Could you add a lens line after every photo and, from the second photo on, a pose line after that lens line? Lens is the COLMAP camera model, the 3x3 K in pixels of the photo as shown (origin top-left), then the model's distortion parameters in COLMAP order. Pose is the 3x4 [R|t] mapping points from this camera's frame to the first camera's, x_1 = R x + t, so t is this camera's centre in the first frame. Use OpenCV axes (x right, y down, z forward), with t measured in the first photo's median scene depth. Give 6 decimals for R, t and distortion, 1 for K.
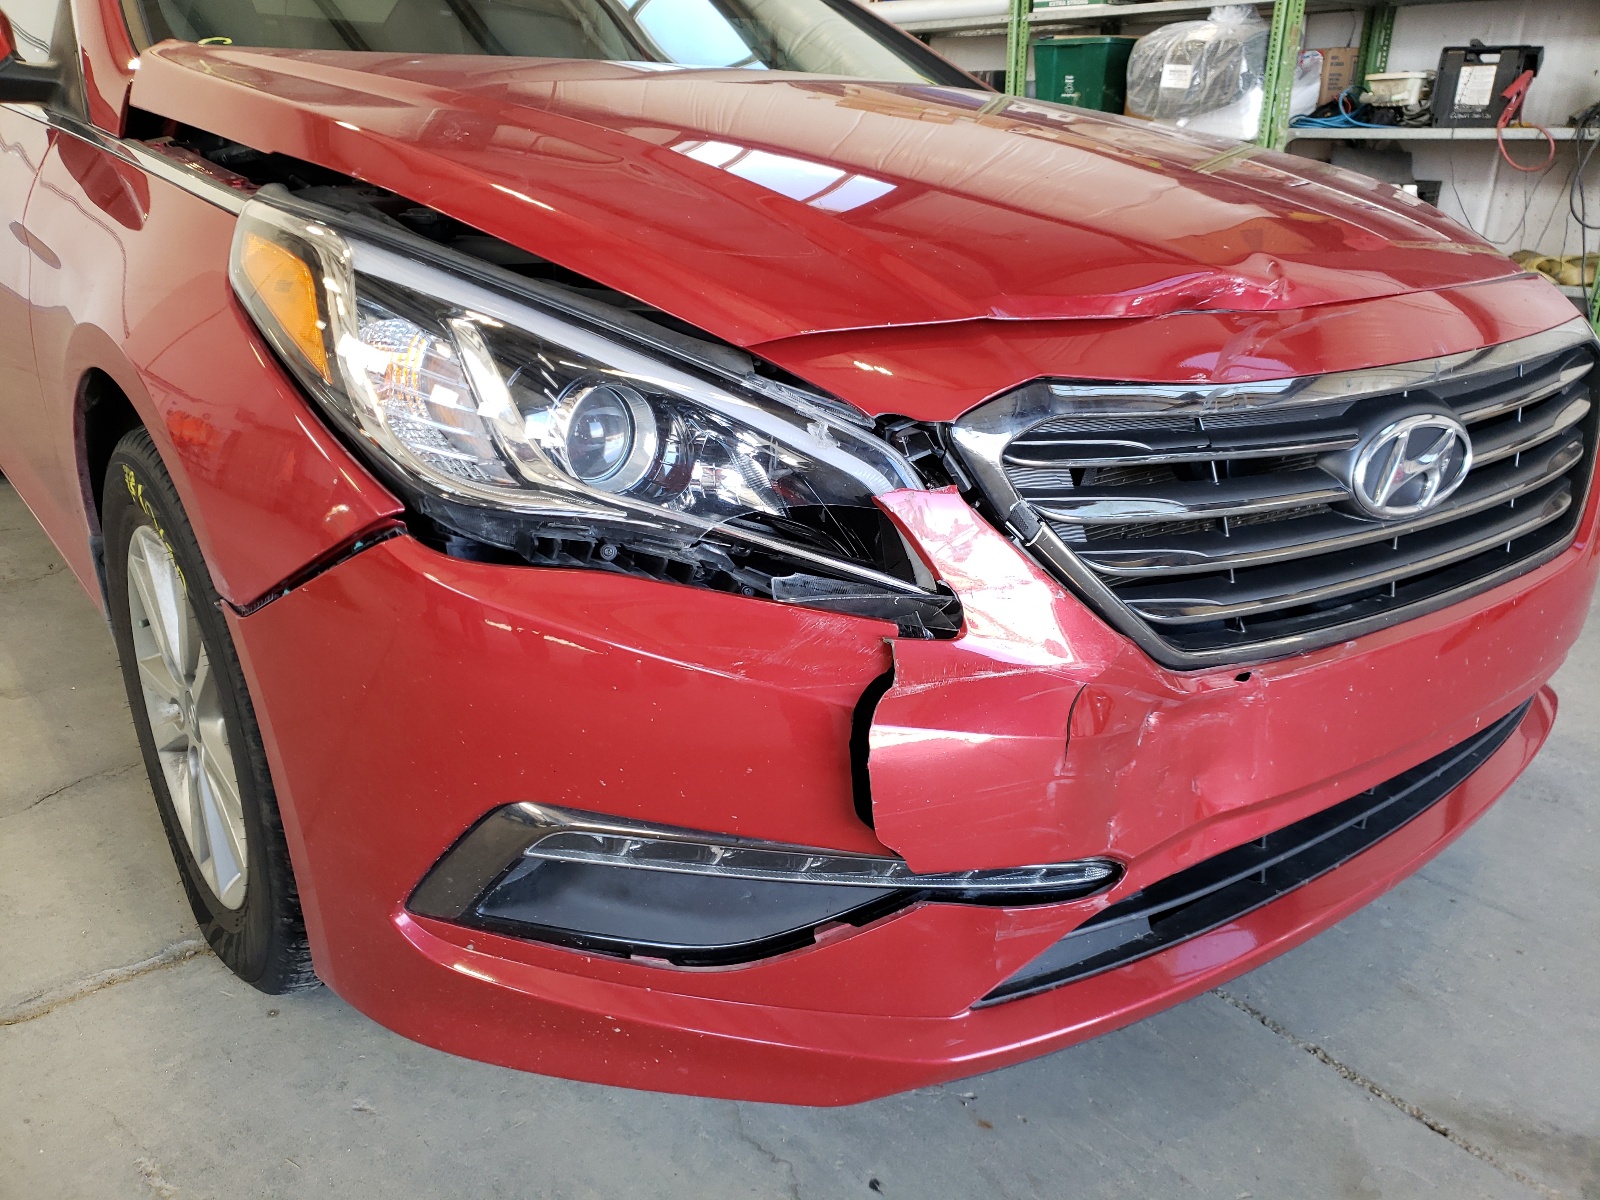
lens RADIAL K [[1216.3, 0, 798.2], [0, 1216.3, 603.6], [0, 0, 1]] dist [0.033411, -0.008996]
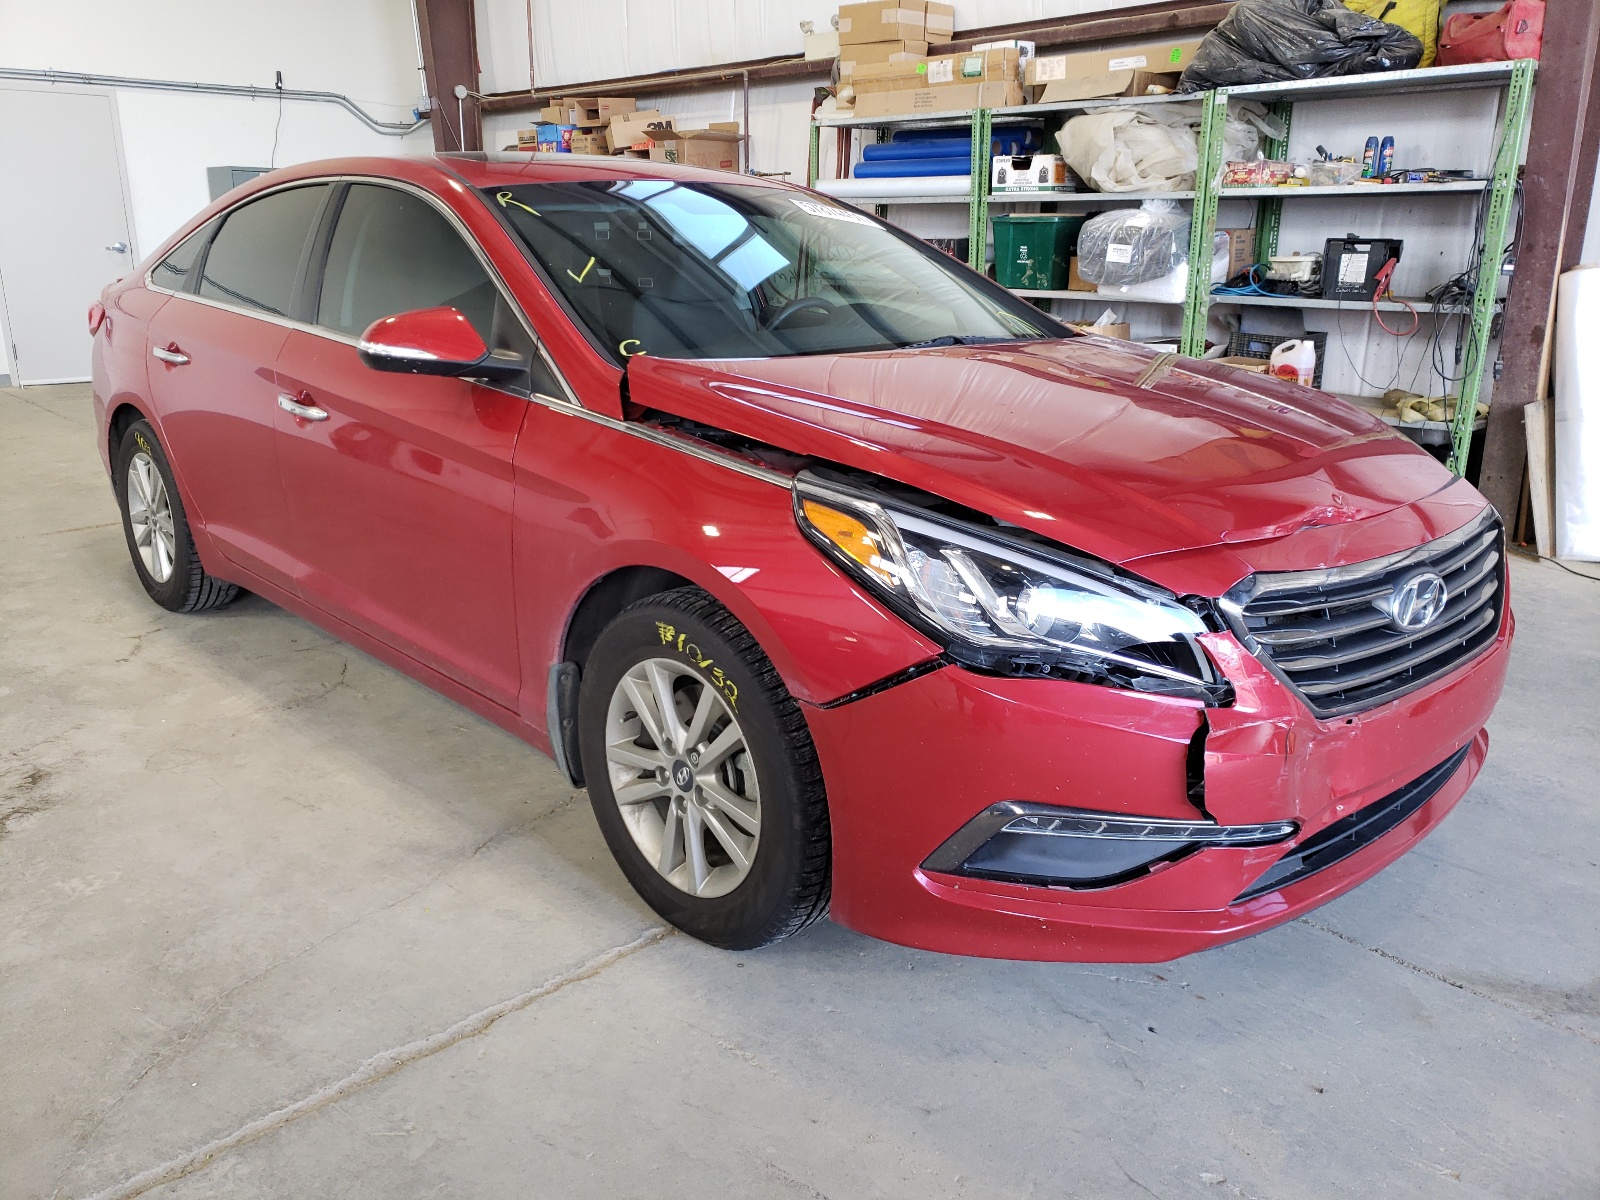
lens RADIAL K [[1216.3, 0, 799.9], [0, 1216.3, 592.3], [0, 0, 1]] dist [0.033411, -0.008996]
pose [[0.995212, -0.032488, 0.092185, -0.510758], [0.039602, 0.996289, -0.076415, -0.021522], [-0.089360, 0.079700, 0.992805, -0.638427]]
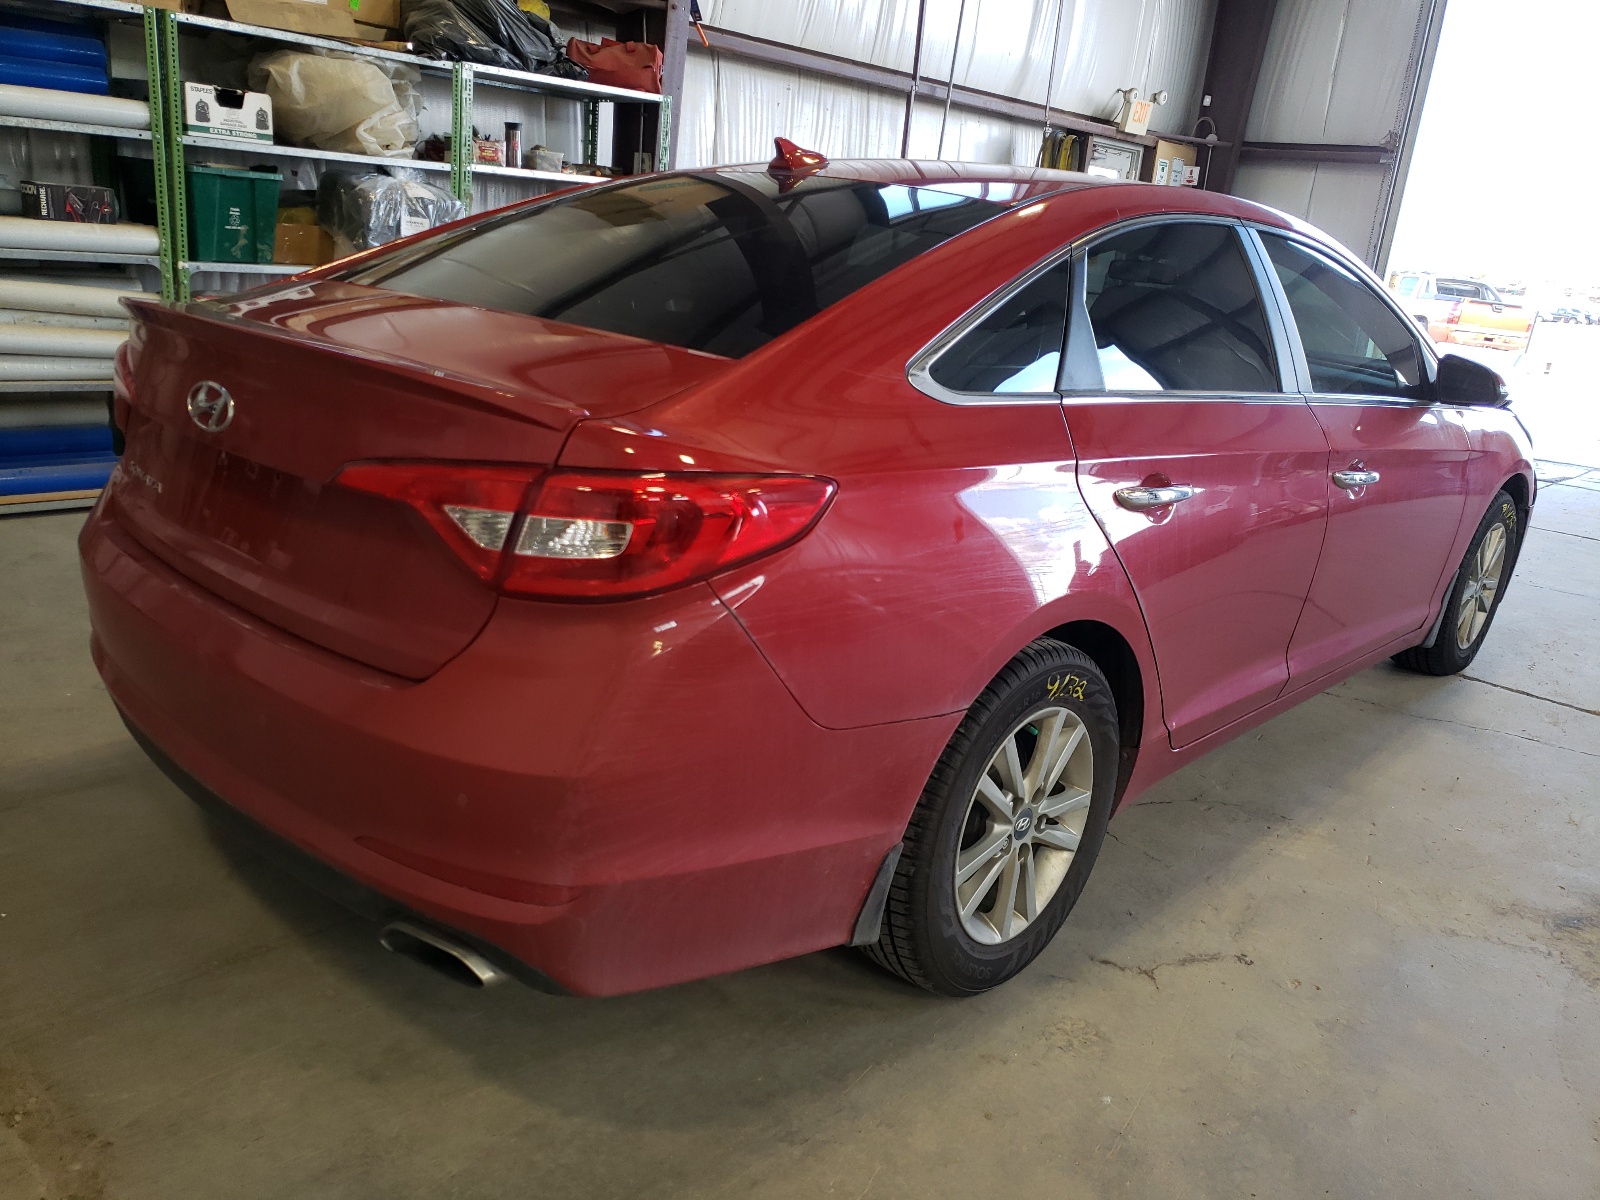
lens RADIAL K [[1216.3, 0, 798.8], [0, 1216.3, 597.4], [0, 0, 1]] dist [0.033411, -0.008996]
pose [[-0.139378, -0.312086, 0.939774, -3.389531], [0.282227, 0.897157, 0.339791, -1.503983], [-0.949169, 0.312589, -0.036965, 3.001948]]
